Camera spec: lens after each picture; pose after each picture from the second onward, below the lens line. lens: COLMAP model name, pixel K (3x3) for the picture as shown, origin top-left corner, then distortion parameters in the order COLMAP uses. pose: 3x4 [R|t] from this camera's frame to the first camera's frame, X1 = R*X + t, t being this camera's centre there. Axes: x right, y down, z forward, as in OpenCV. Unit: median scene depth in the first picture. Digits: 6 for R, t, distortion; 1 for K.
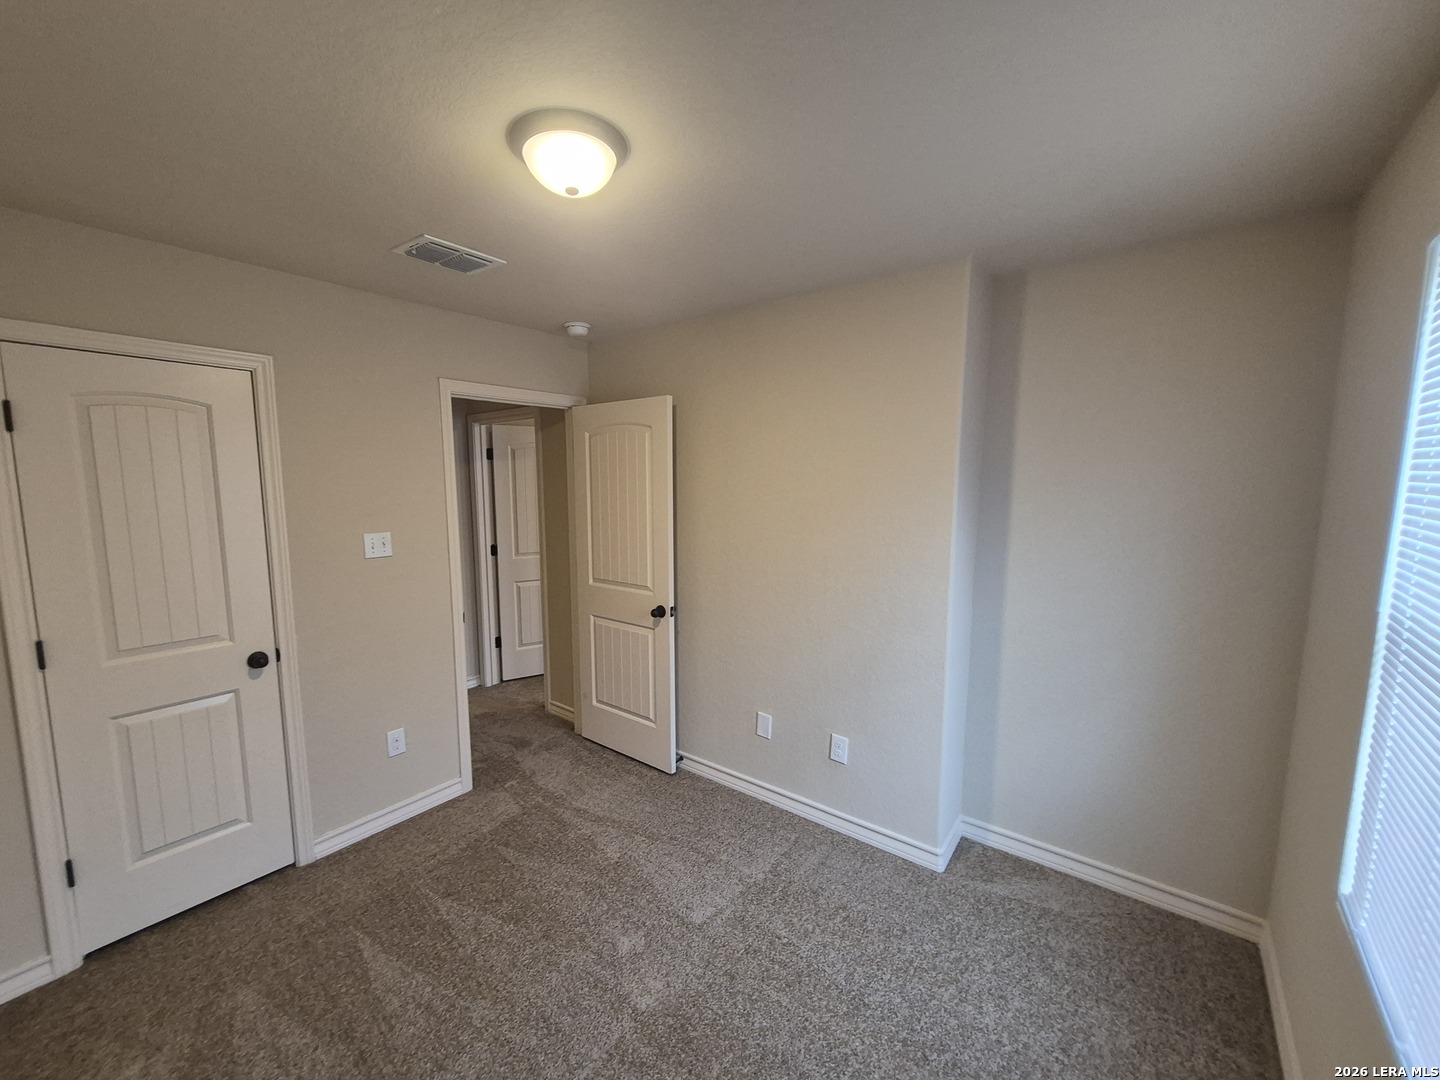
lens RADIAL K [[588.3, 0, 709.8], [0, 588.3, 546.9], [0, 0, 1]] dist [0.010497, -0.000262]
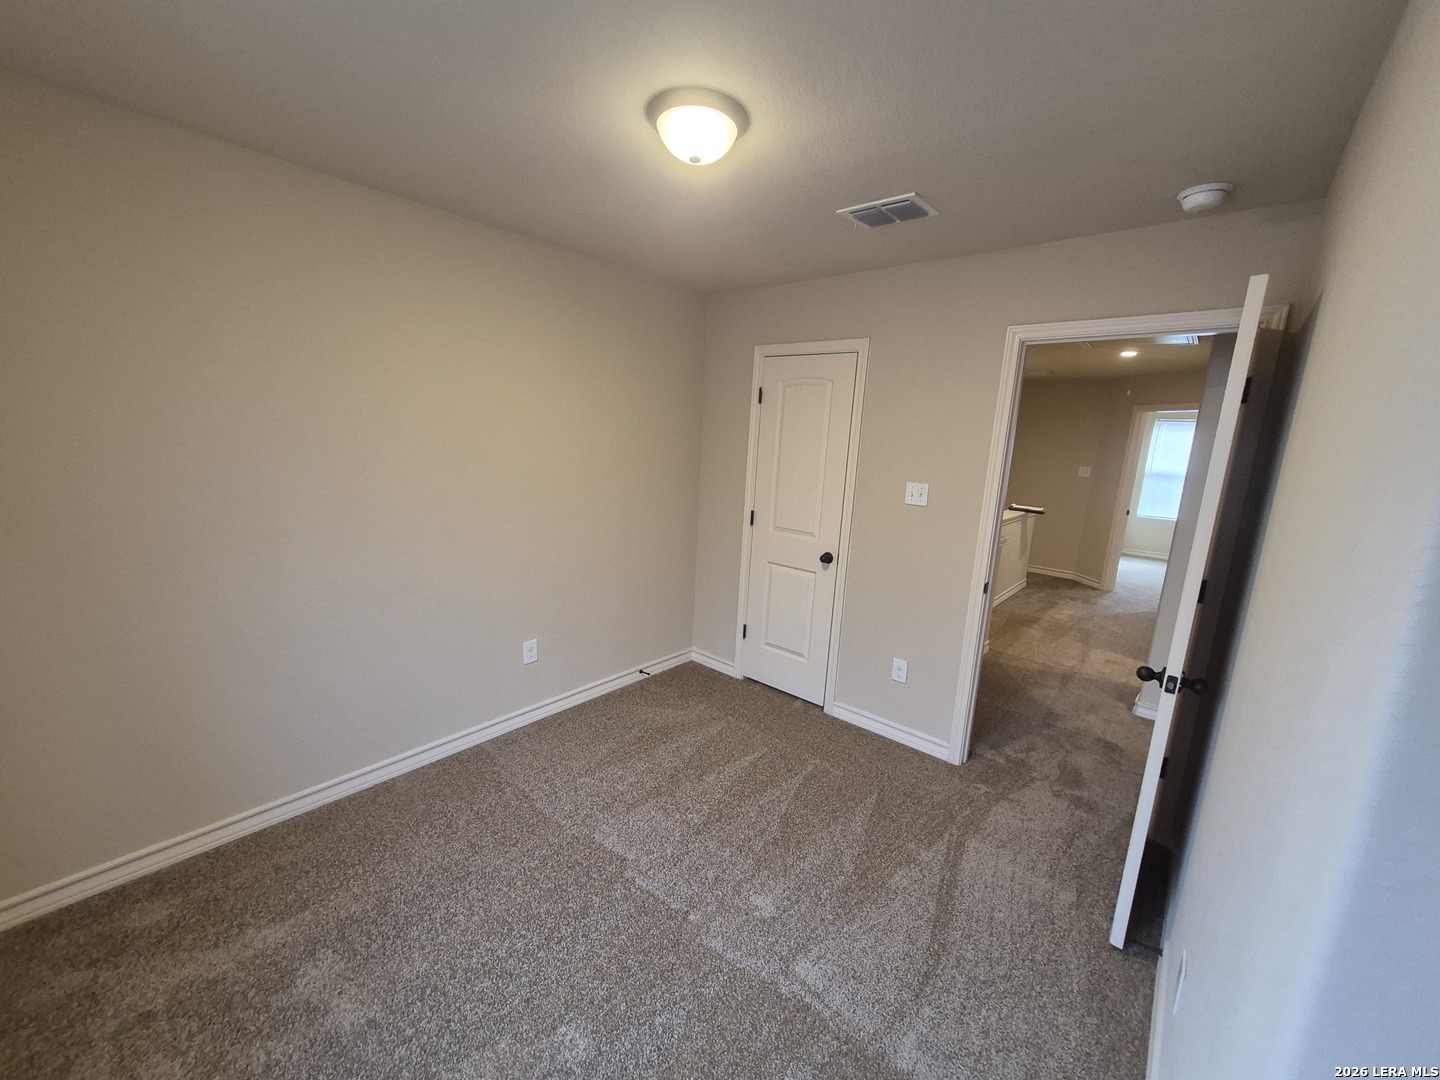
lens RADIAL K [[588.3, 0, 709.8], [0, 588.3, 546.9], [0, 0, 1]] dist [0.010497, -0.000262]
pose [[-0.073585, 0.192821, -0.978471, 0.646938], [-0.159529, 0.966221, 0.202405, -0.078559], [0.984447, 0.170989, -0.040339, 0.765688]]
